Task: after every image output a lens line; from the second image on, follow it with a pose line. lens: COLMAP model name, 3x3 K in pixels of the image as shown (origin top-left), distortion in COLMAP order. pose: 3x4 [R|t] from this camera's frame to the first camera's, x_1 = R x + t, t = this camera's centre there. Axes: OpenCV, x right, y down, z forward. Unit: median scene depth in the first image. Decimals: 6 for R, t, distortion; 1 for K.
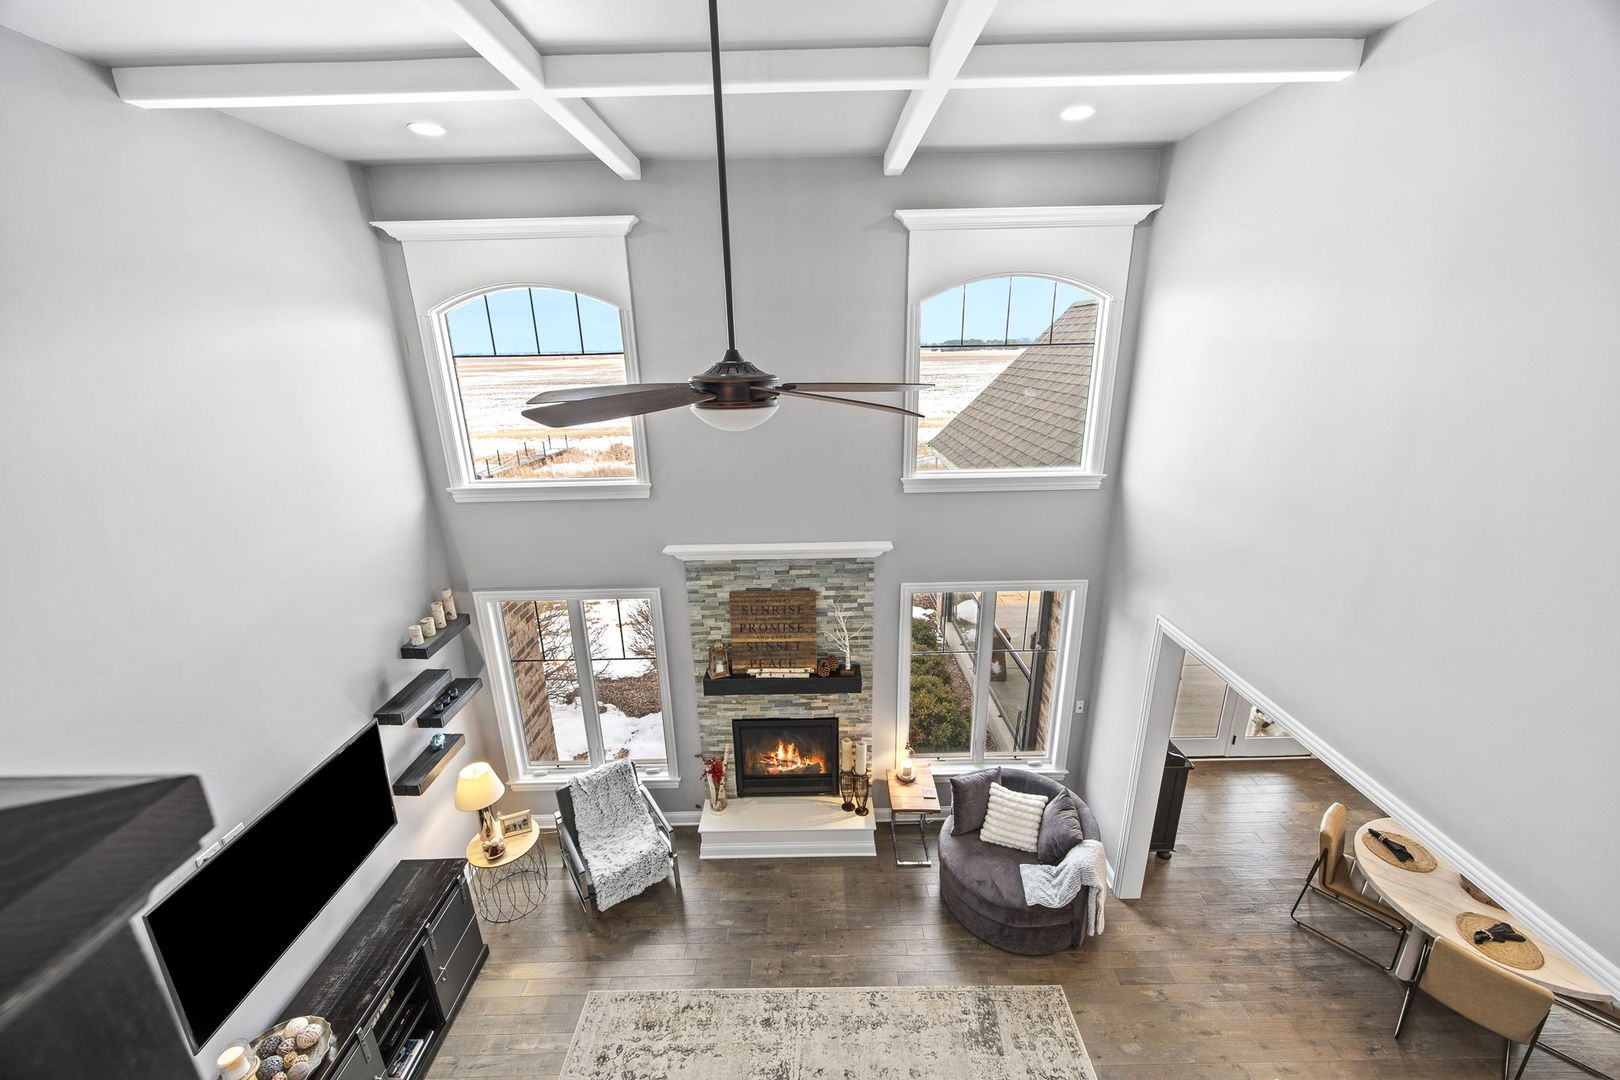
lens RADIAL K [[620.3, 0, 812.1], [0, 620.3, 543.9], [0, 0, 1]] dist [-0.000185, -0.000523]
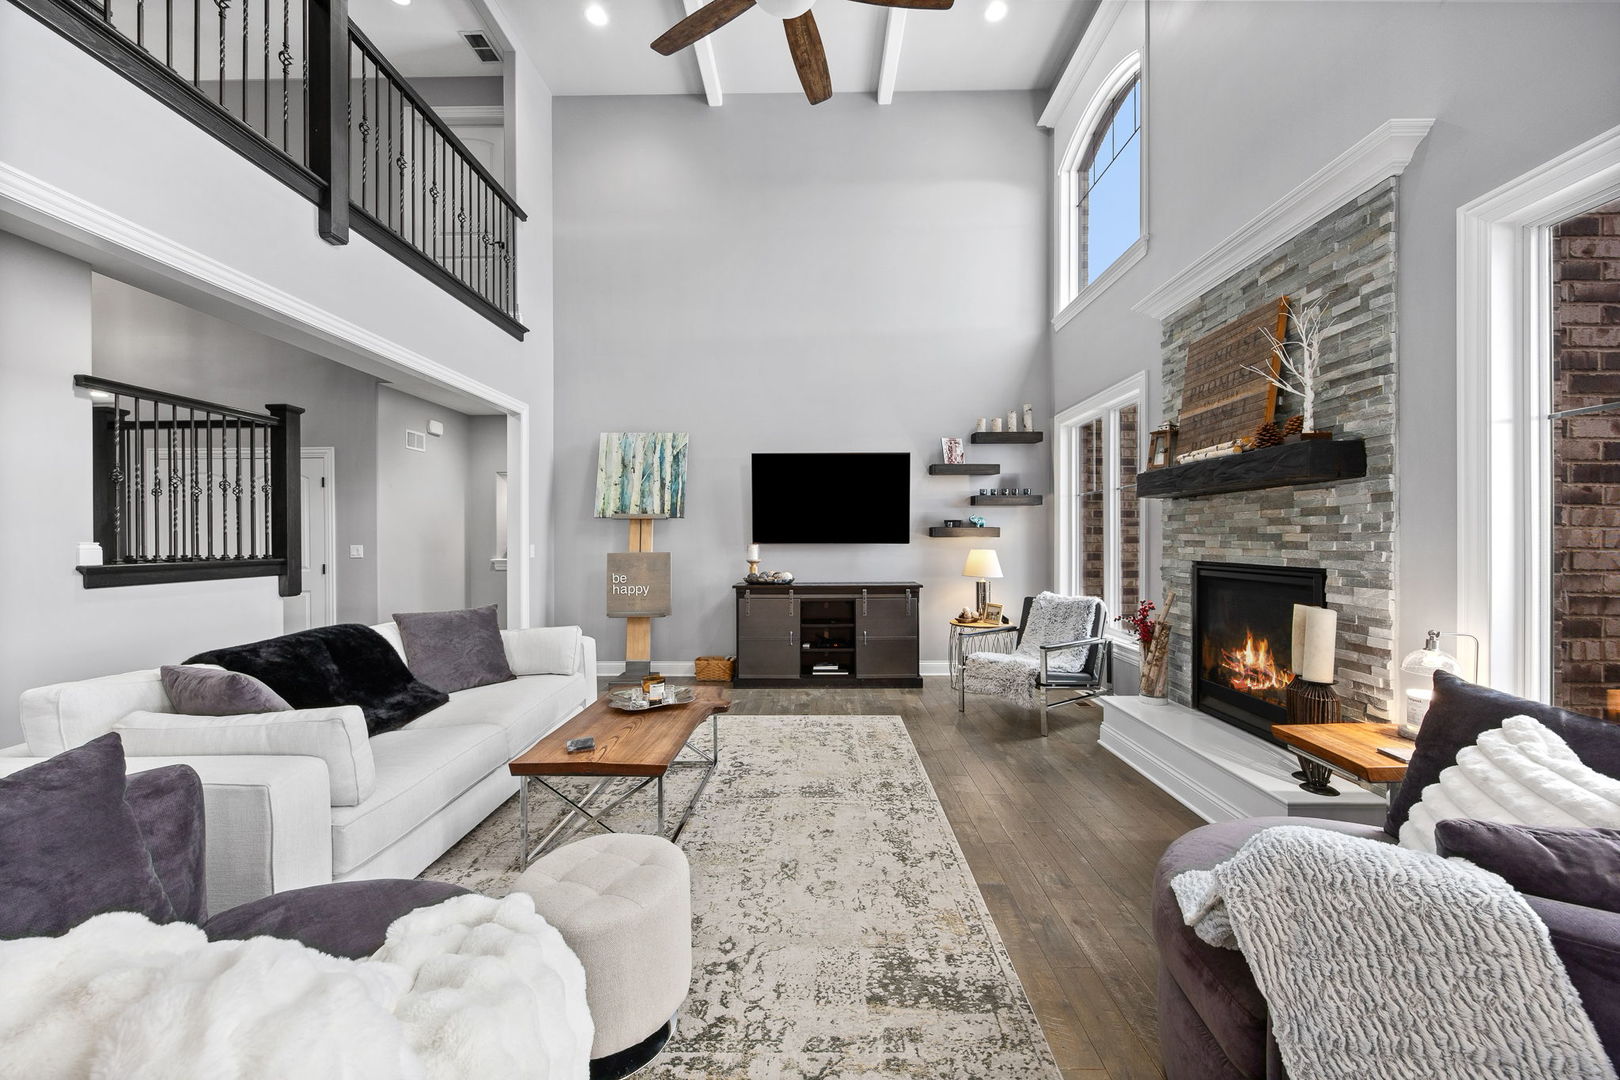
lens RADIAL K [[620.3, 0, 812.1], [0, 620.3, 543.9], [0, 0, 1]] dist [-0.000185, -0.000523]
pose [[-0.014074, 0.024474, -0.999601, 0.616915], [-0.305518, 0.951786, 0.027605, 0.431963], [0.952082, 0.305785, -0.005918, 0.723897]]
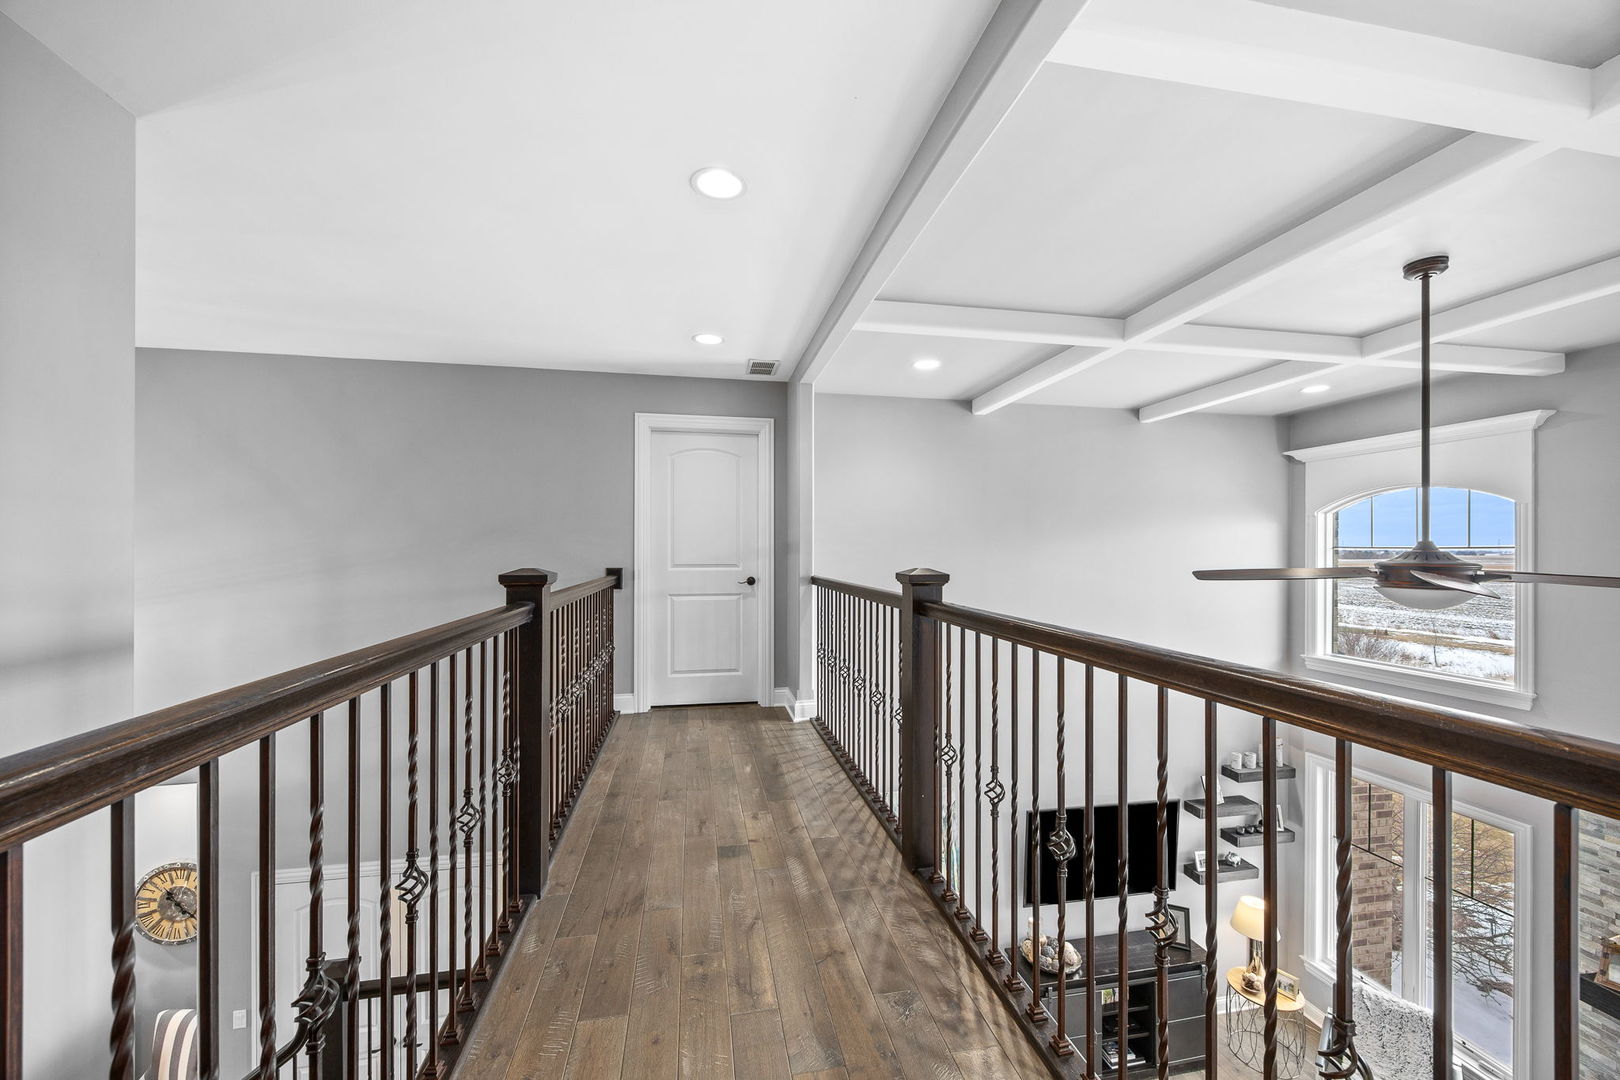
lens RADIAL K [[620.3, 0, 812.1], [0, 620.3, 543.9], [0, 0, 1]] dist [-0.000185, -0.000523]
pose [[0.187967, 0.012469, -0.982096, 0.399124], [-0.306840, 0.950617, -0.046658, 0.051671], [0.933015, 0.310117, 0.182510, -0.145776]]
